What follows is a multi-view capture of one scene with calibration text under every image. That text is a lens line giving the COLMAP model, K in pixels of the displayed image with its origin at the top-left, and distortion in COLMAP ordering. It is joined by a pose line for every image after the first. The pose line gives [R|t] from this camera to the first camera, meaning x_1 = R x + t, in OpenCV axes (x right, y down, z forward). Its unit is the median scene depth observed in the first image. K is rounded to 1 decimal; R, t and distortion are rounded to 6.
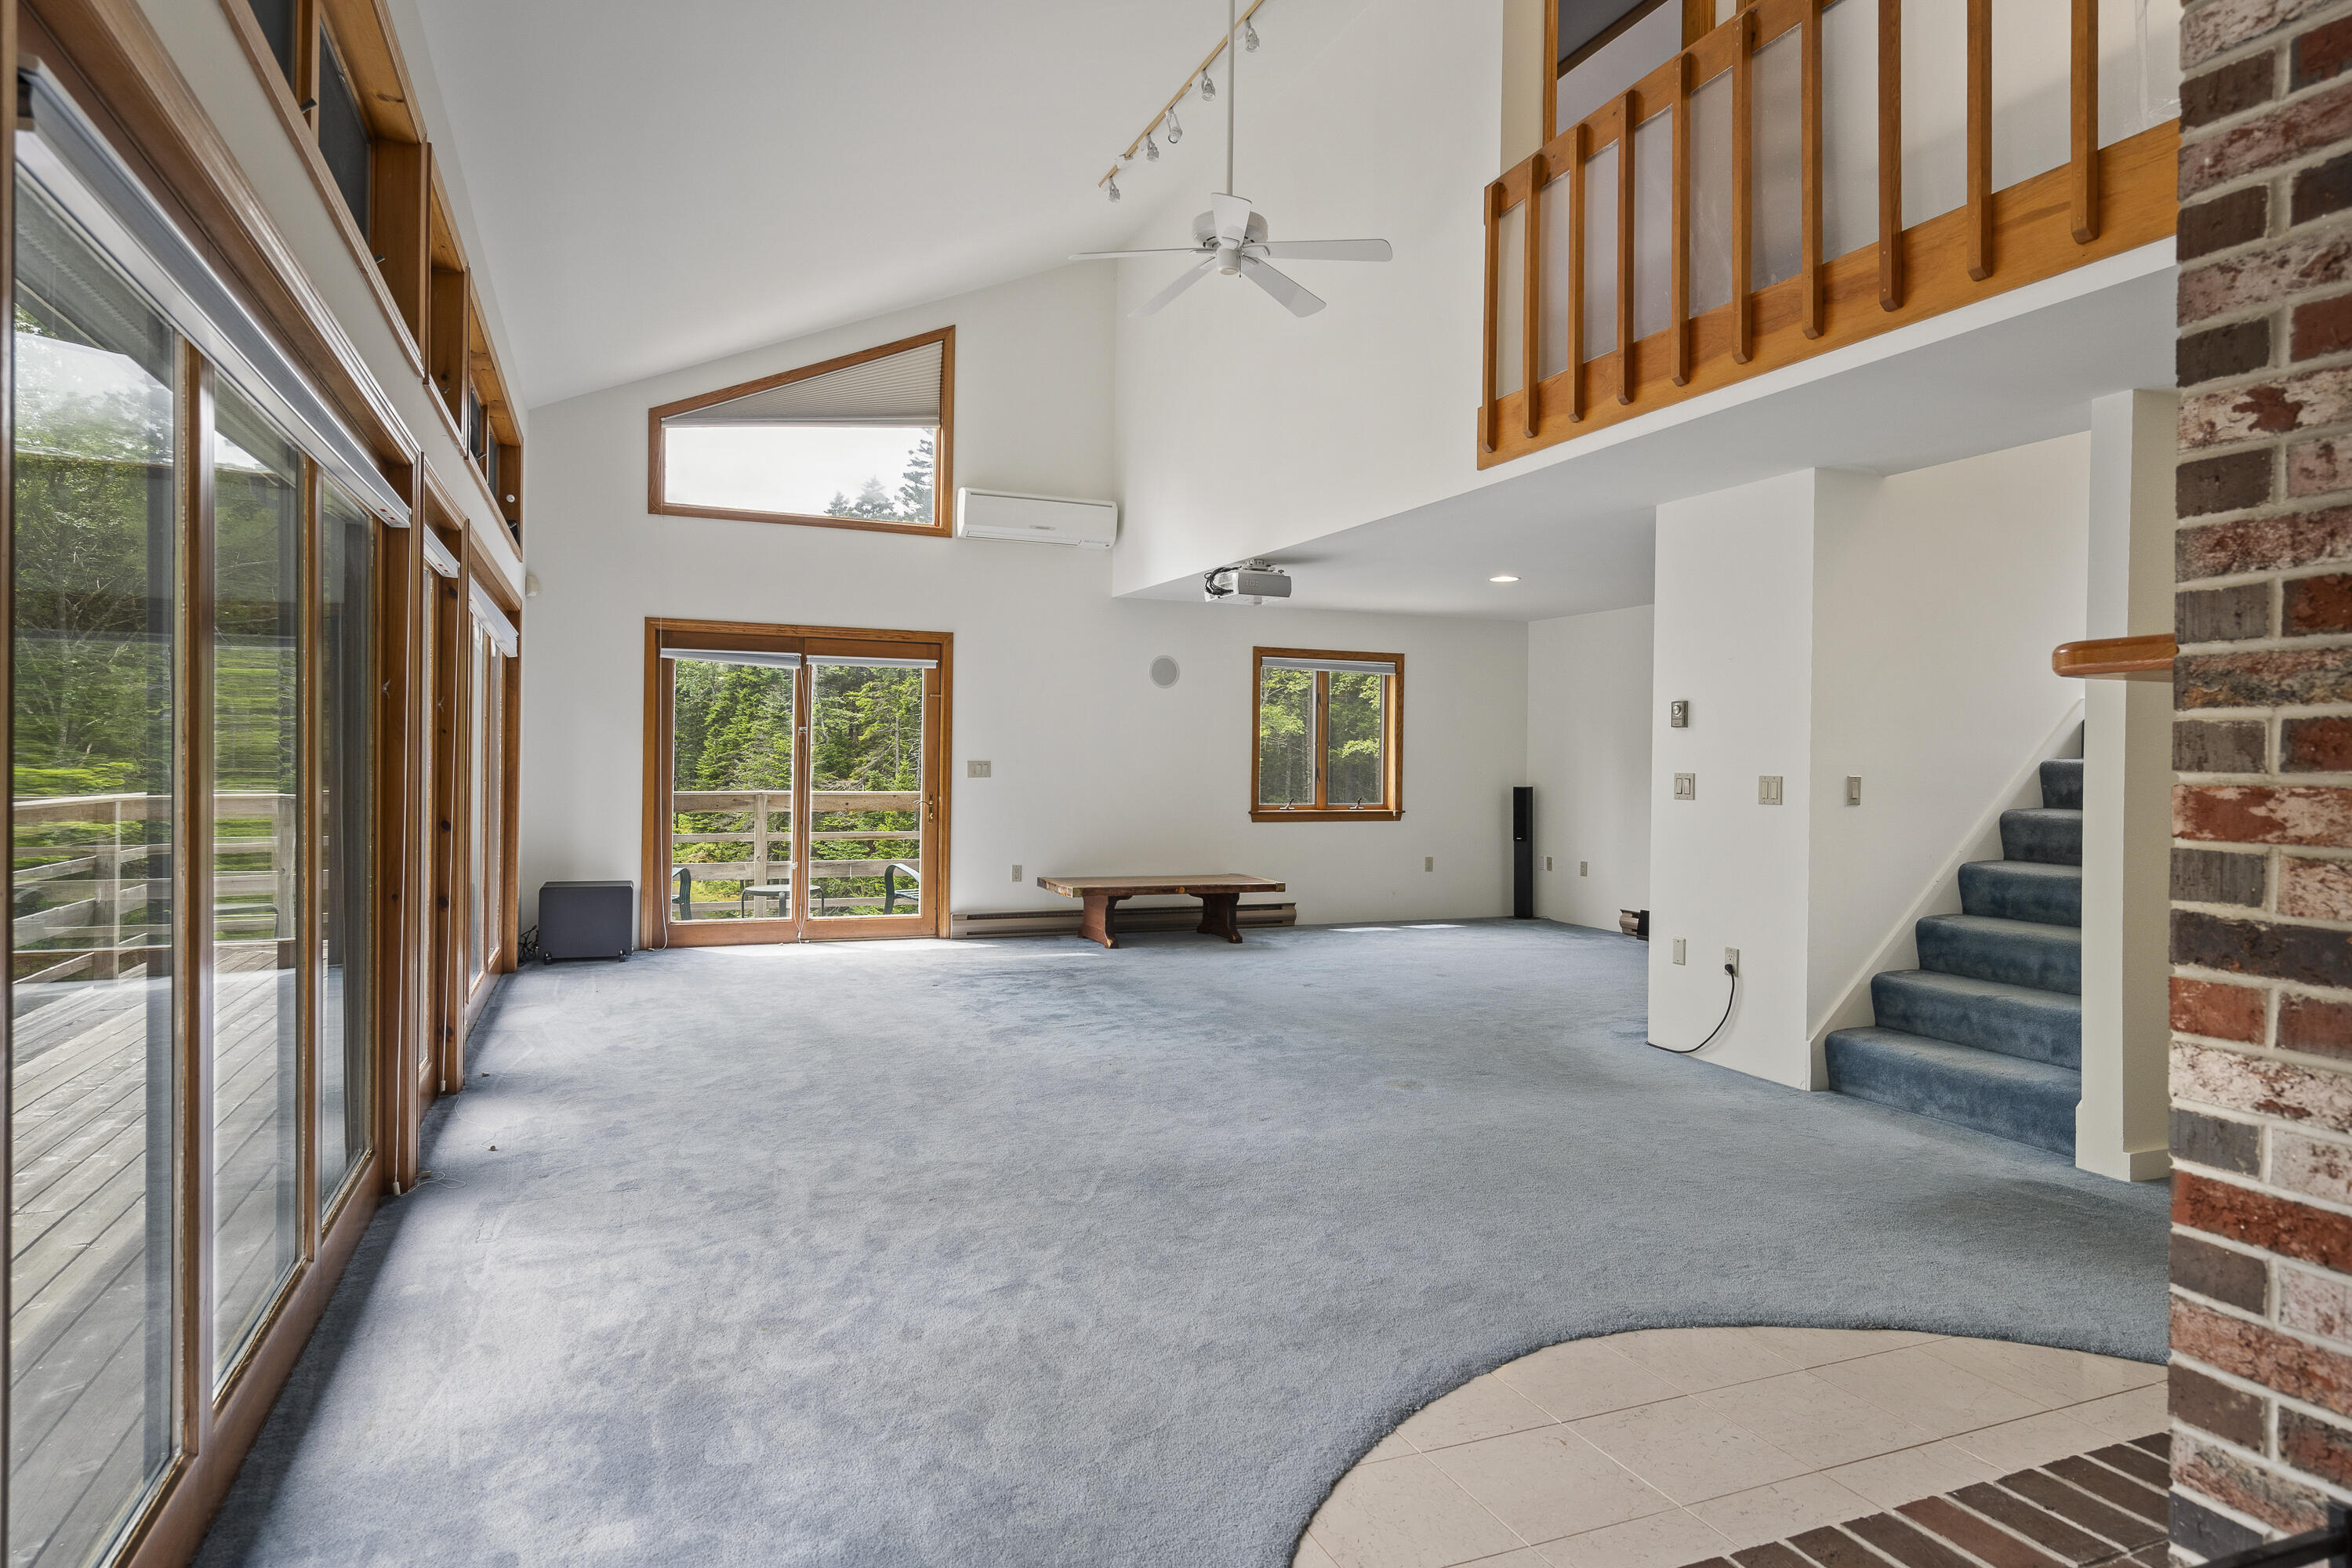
lens RADIAL K [[1339.6, 0, 1179.1], [0, 1339.6, 762.8], [0, 0, 1]] dist [0.004835, 0.002752]
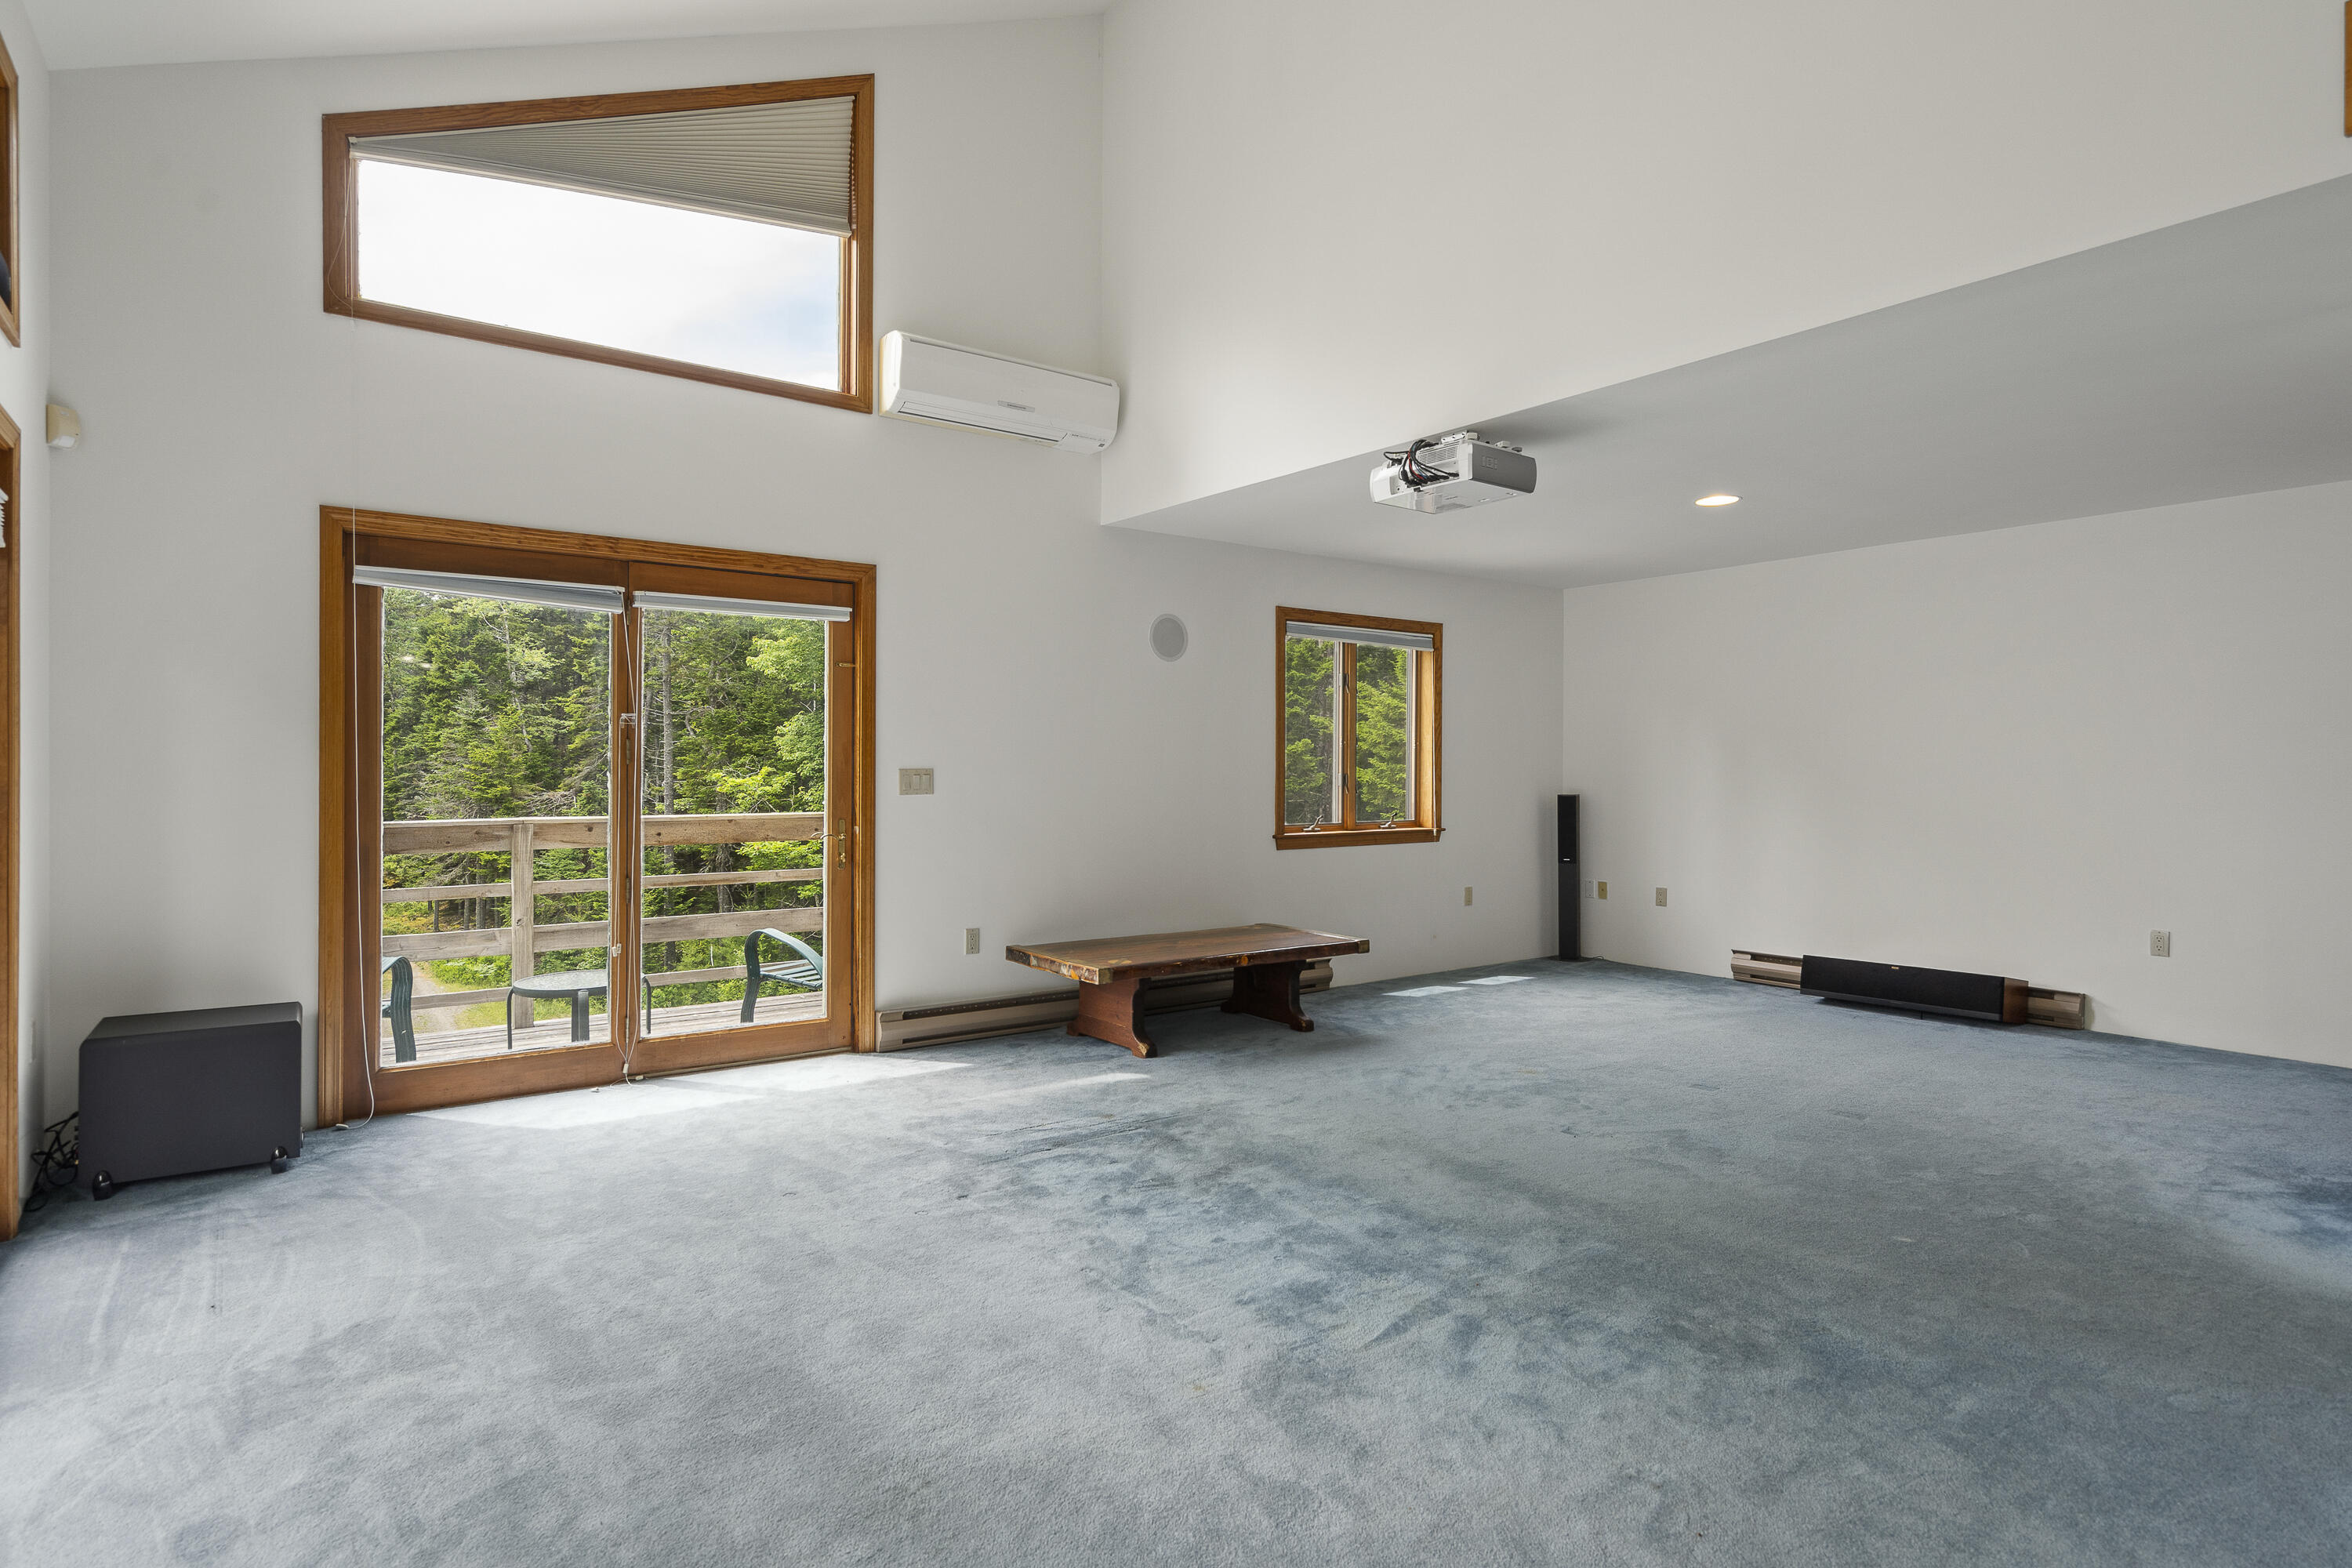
lens RADIAL K [[1232.1, 0, 1176.0], [0, 1232.1, 773.1], [0, 0, 1]] dist [0.009754, -0.002423]
pose [[0.973003, -0.010335, 0.230560, -0.165924], [0.009431, 0.999943, 0.005022, -0.001072], [-0.230598, -0.002711, 0.973045, 0.403454]]
